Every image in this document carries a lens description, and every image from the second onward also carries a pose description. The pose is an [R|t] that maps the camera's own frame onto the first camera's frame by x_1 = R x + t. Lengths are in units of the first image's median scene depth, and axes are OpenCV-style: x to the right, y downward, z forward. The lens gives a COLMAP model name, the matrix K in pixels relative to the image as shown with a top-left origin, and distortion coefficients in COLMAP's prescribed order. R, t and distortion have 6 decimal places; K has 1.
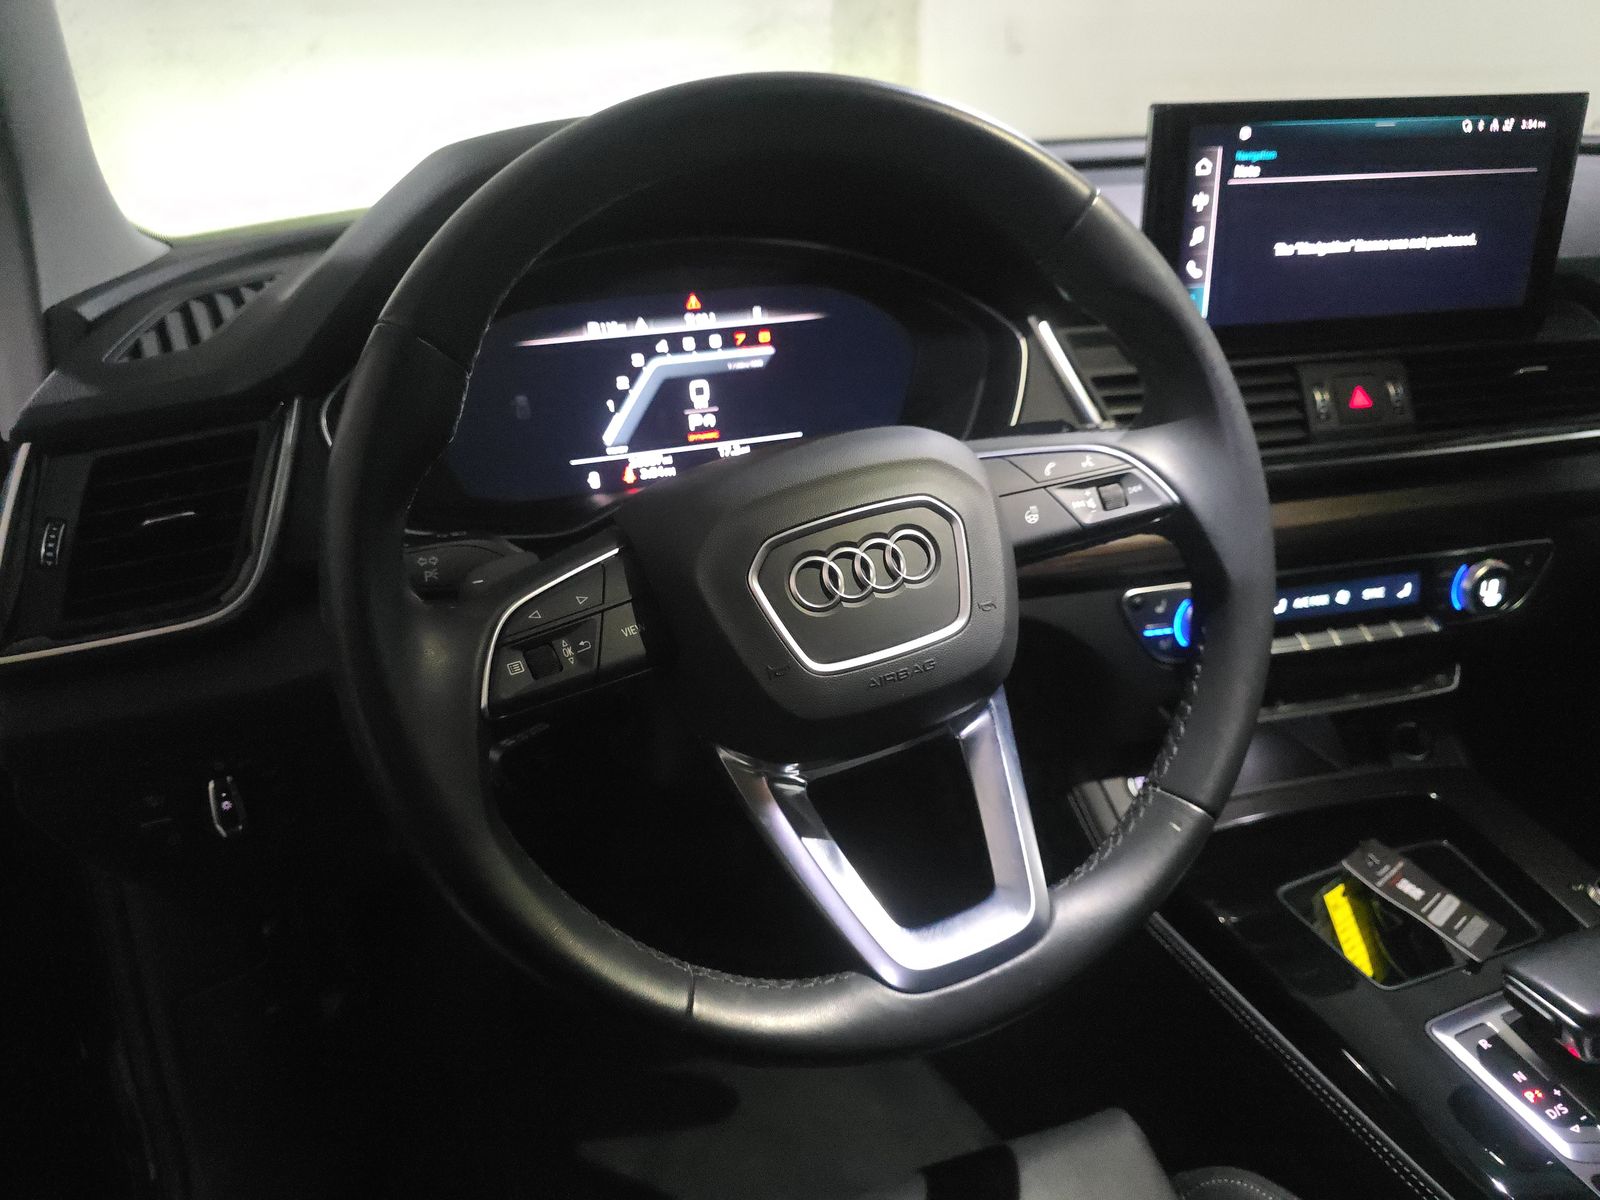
lens RADIAL K [[1086.5, 0, 804.5], [0, 1086.5, 600.6], [0, 0, 1]] dist [0.036913, -0.026407]
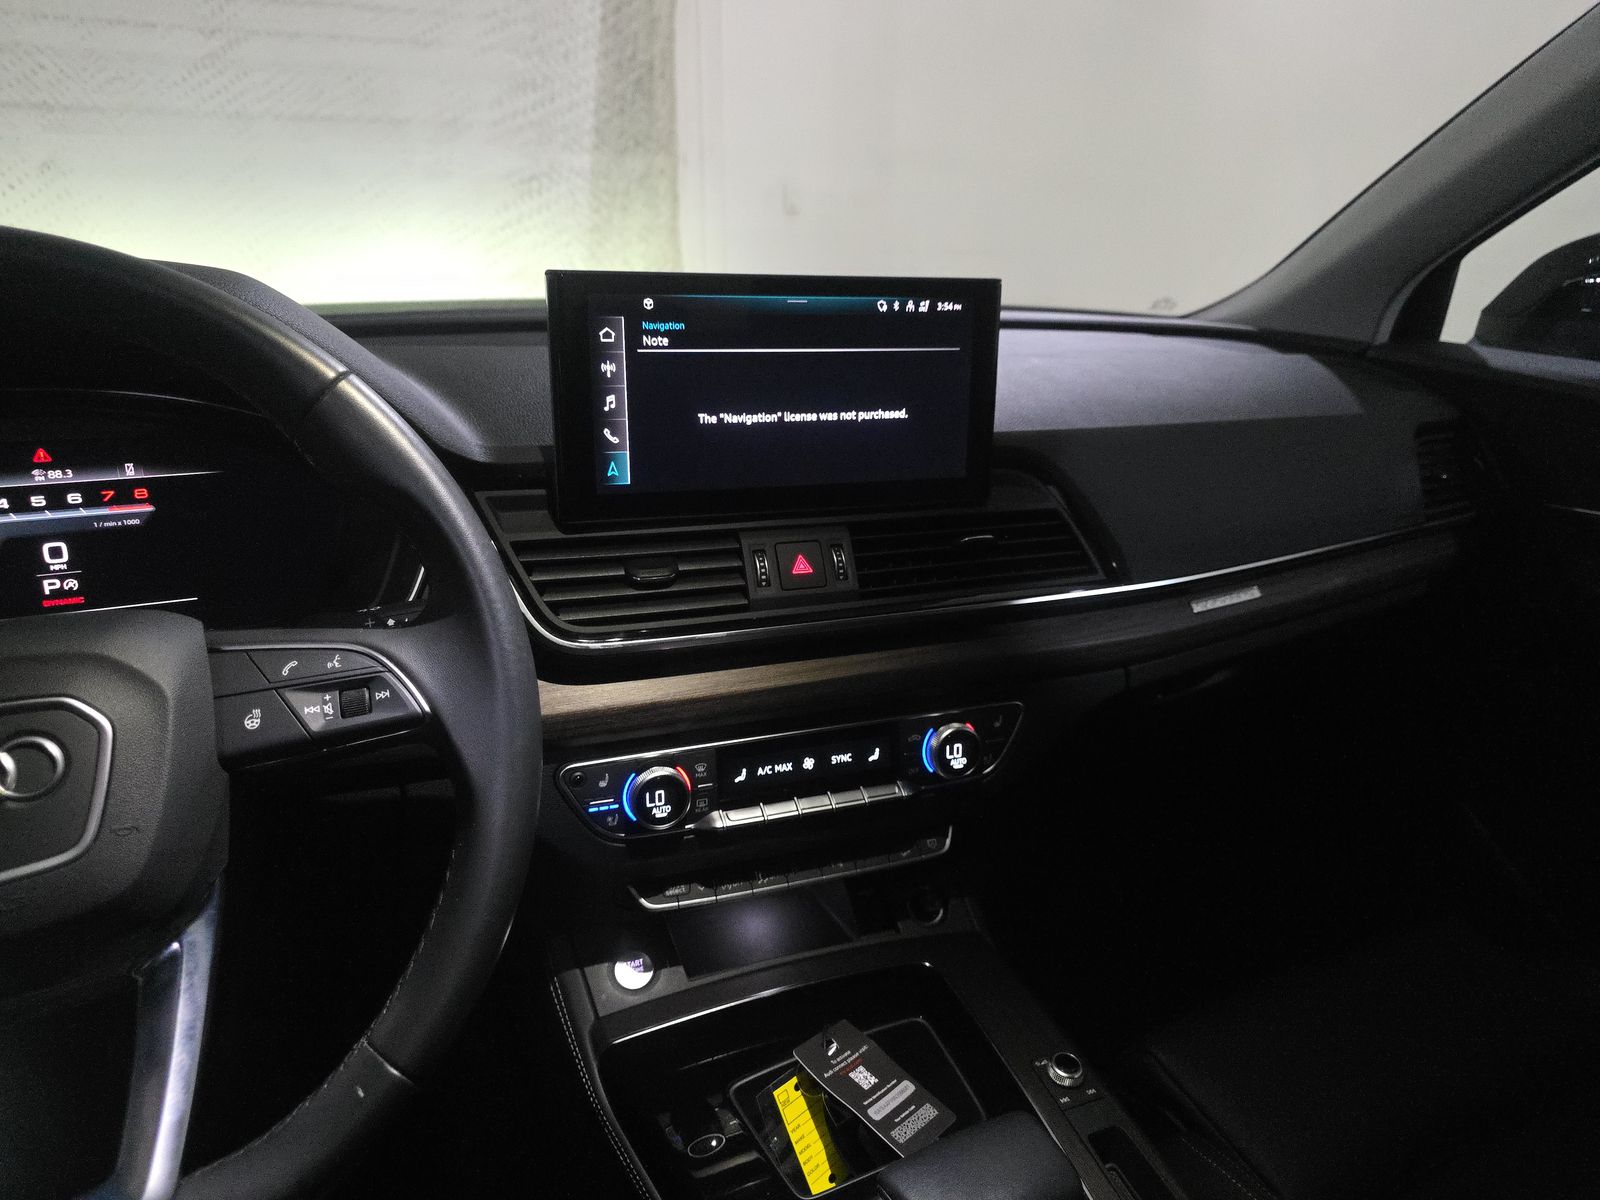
lens RADIAL K [[1086.5, 0, 800.3], [0, 1086.5, 596.3], [0, 0, 1]] dist [0.036913, -0.026407]
pose [[0.989431, 0.002577, 0.144981, 0.368353], [0.011203, 0.995495, -0.094147, -0.065396], [-0.144570, 0.094776, 0.984945, 0.036081]]
